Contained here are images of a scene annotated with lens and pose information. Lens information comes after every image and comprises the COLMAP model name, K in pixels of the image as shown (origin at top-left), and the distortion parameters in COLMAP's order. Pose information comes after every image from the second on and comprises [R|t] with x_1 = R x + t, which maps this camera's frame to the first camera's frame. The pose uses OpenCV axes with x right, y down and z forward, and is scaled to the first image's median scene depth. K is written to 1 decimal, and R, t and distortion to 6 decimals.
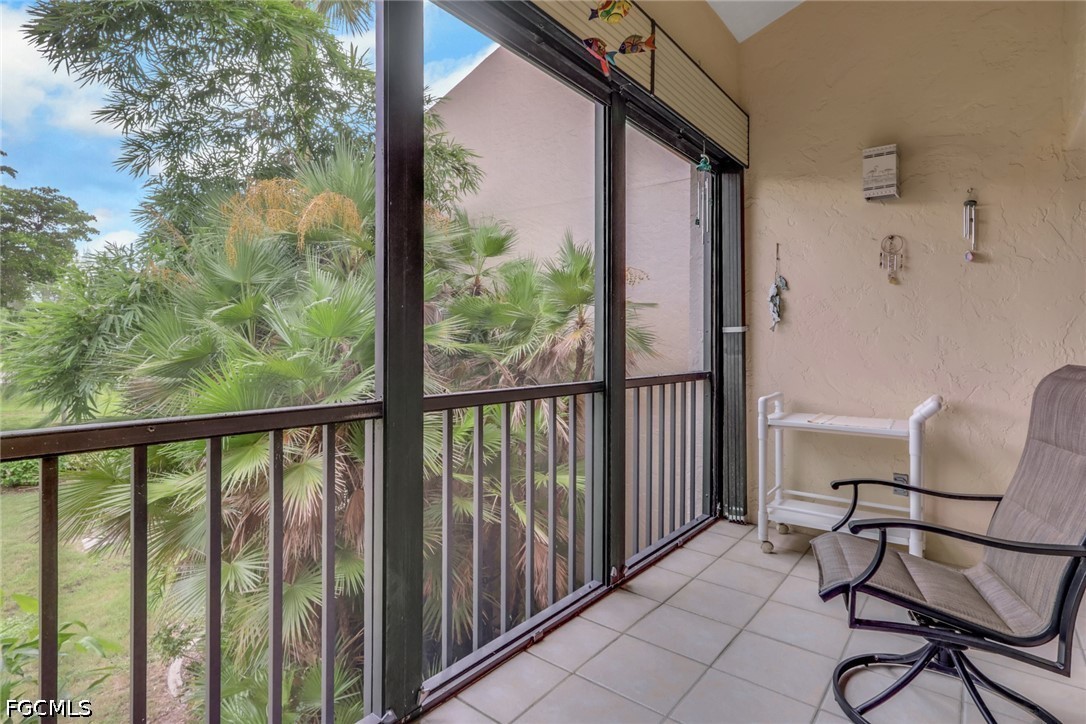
lens RADIAL K [[523.5, 0, 539.8], [0, 523.5, 351.8], [0, 0, 1]] dist [-0.001242, -0.000335]
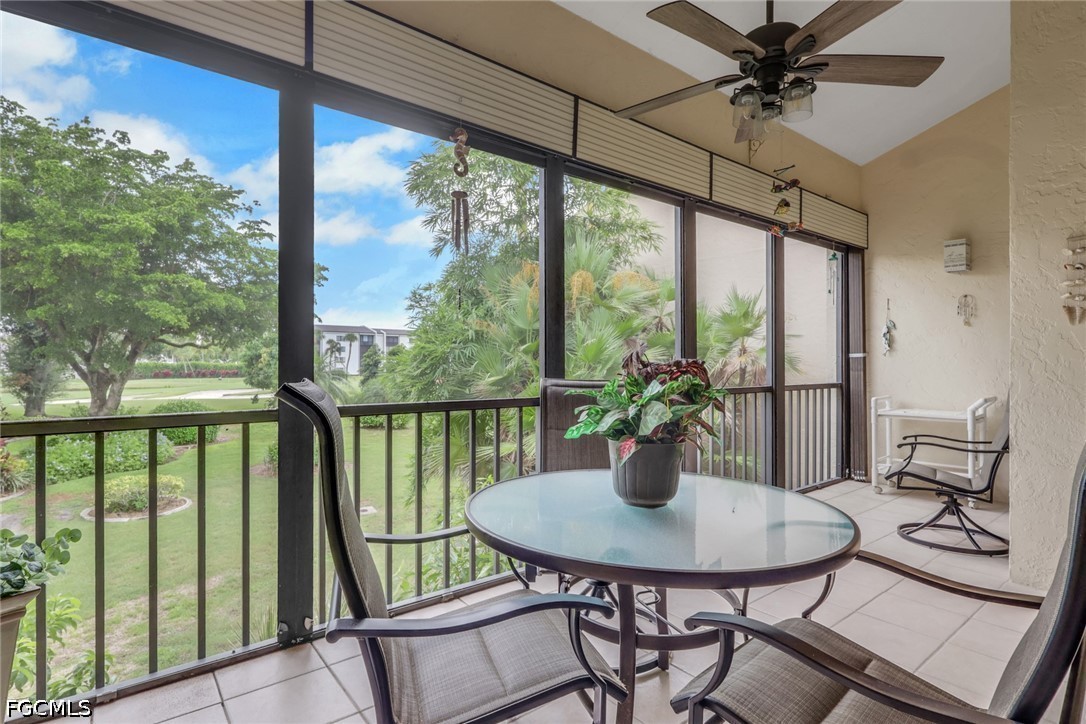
lens RADIAL K [[523.5, 0, 549.0], [0, 523.5, 371.8], [0, 0, 1]] dist [-0.001242, -0.000335]
pose [[0.974451, -0.003385, -0.224573, -0.170965], [0.002877, 0.999993, -0.002591, 0.007798], [0.224580, 0.001879, 0.974454, -0.717706]]
